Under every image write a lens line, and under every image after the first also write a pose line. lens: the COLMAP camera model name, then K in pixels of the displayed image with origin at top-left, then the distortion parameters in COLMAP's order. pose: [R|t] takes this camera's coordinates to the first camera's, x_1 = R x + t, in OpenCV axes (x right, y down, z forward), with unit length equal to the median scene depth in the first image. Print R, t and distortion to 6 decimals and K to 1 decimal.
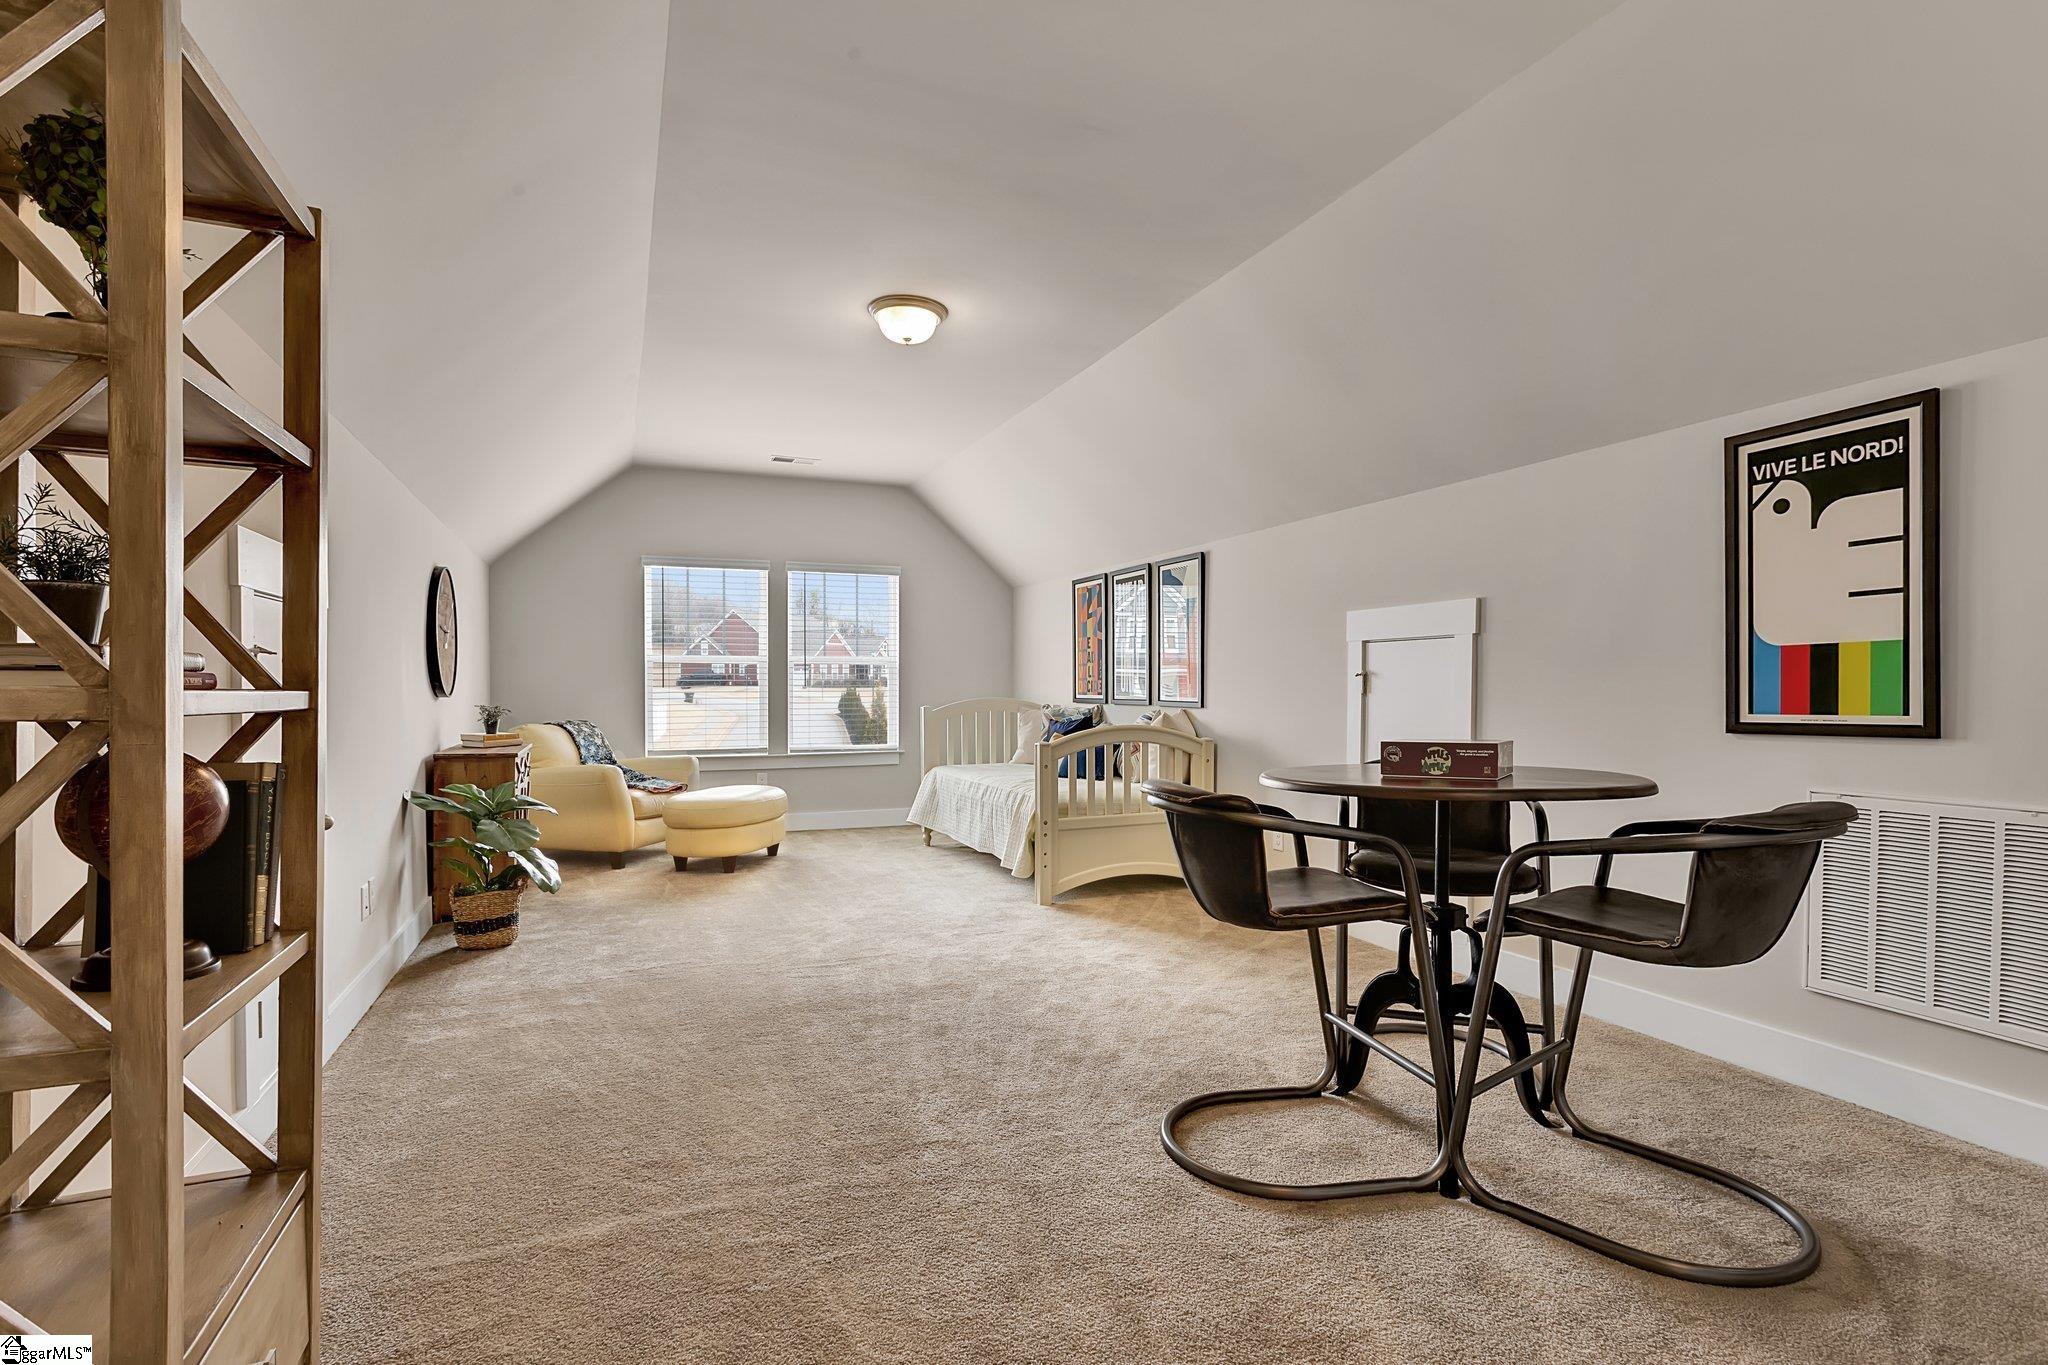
lens RADIAL K [[958.3, 0, 1036.4], [0, 958.3, 701.0], [0, 0, 1]] dist [0.004237, 0.000244]
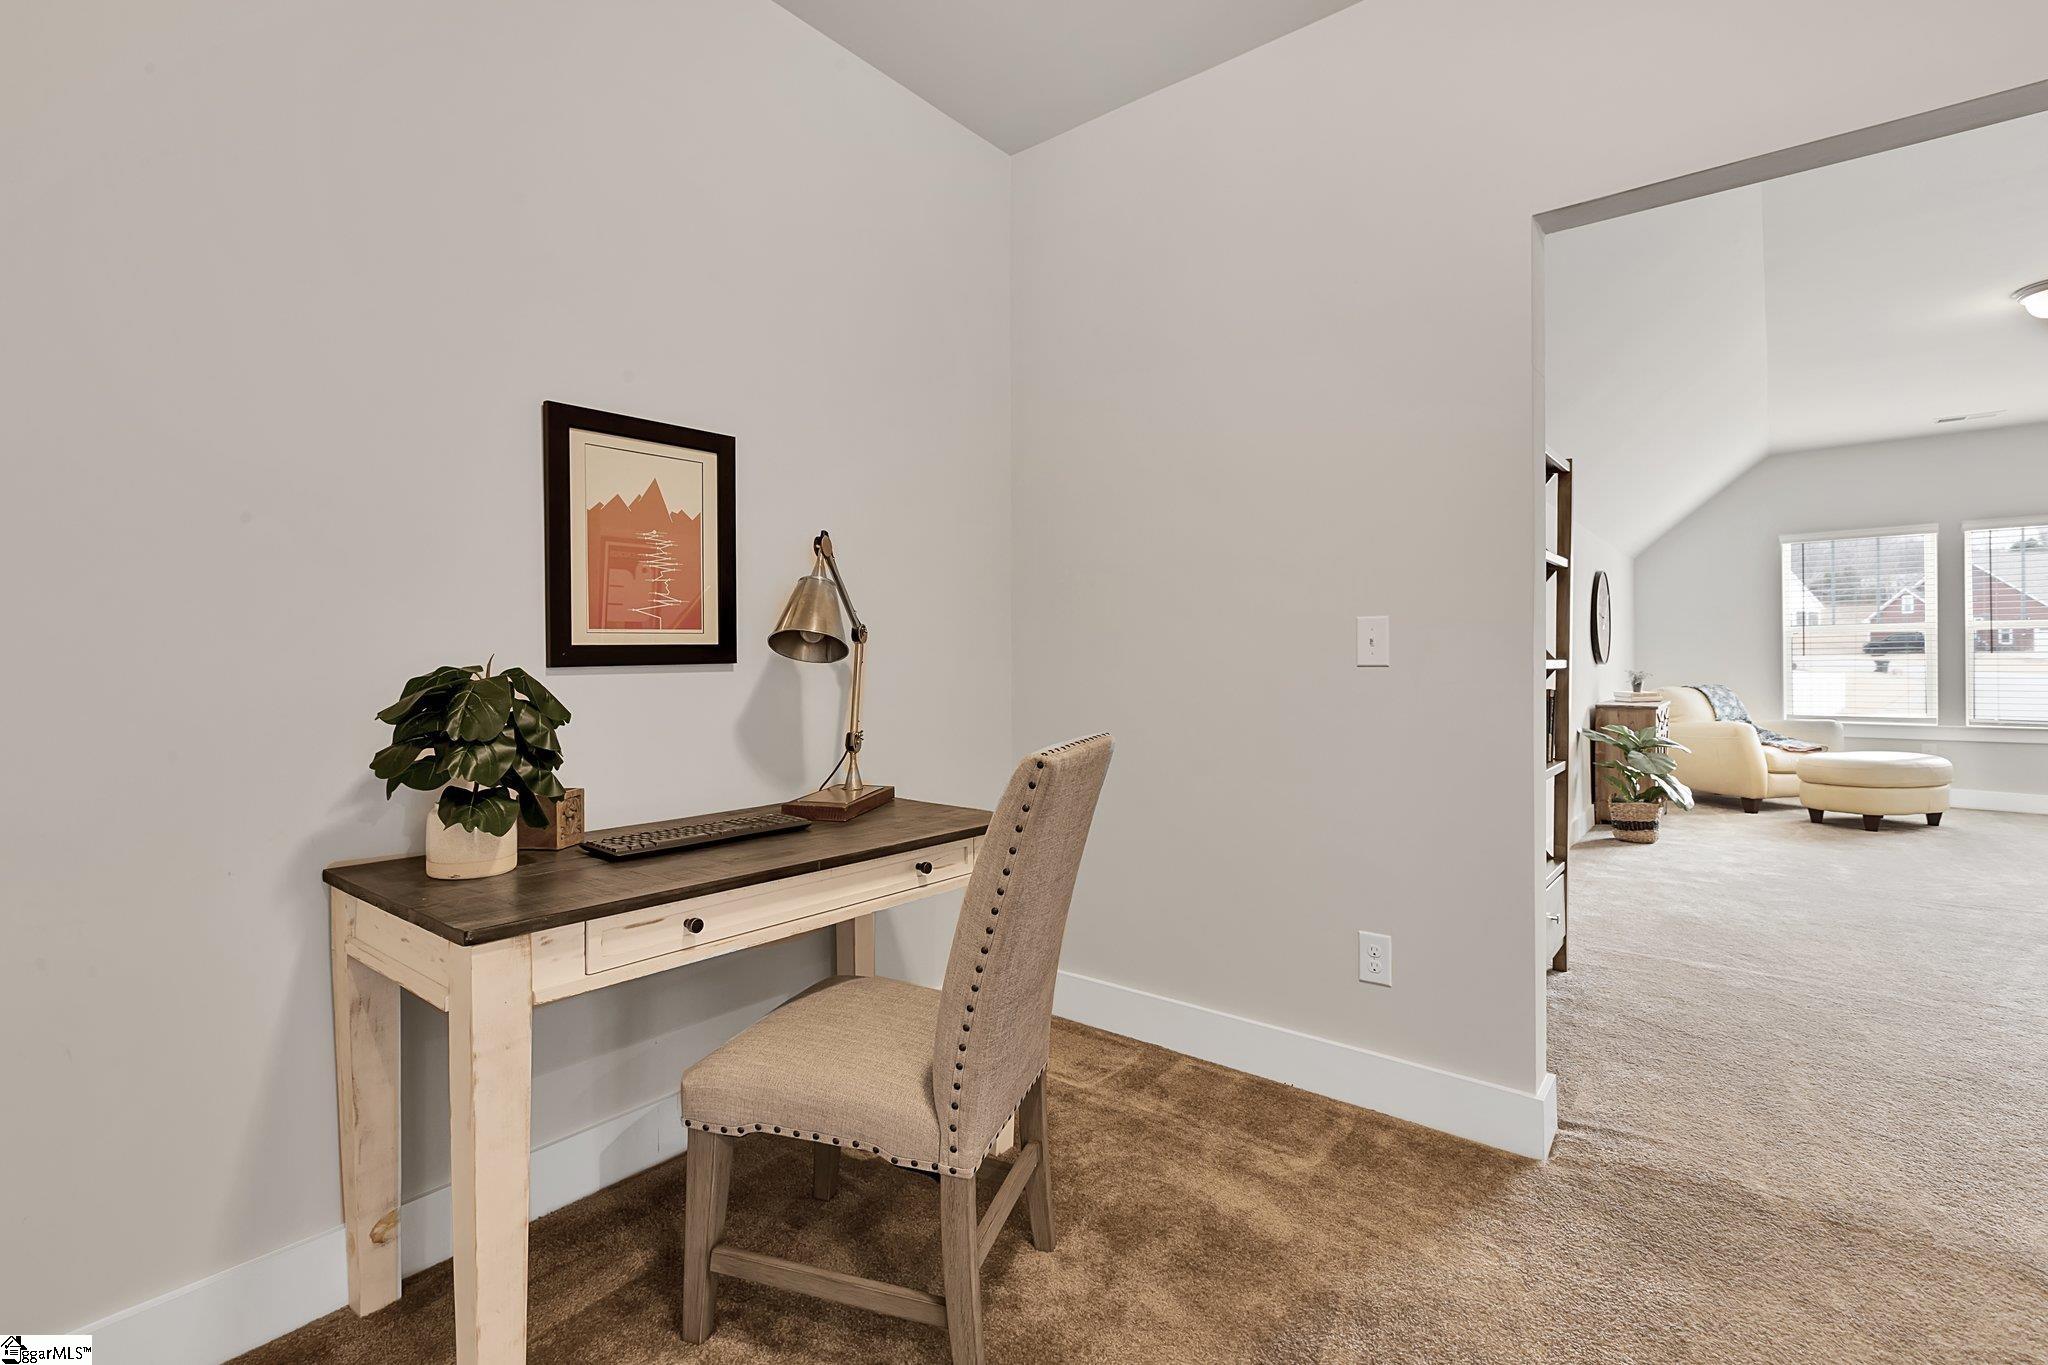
lens RADIAL K [[934.8, 0, 1015.6], [0, 934.8, 653.9], [0, 0, 1]] dist [0.002931, 0.000292]
pose [[0.456526, -0.006109, -0.889689, 0.208924], [-0.007911, 0.999909, -0.010926, 0.002968], [0.889675, 0.012026, 0.456436, -0.388316]]
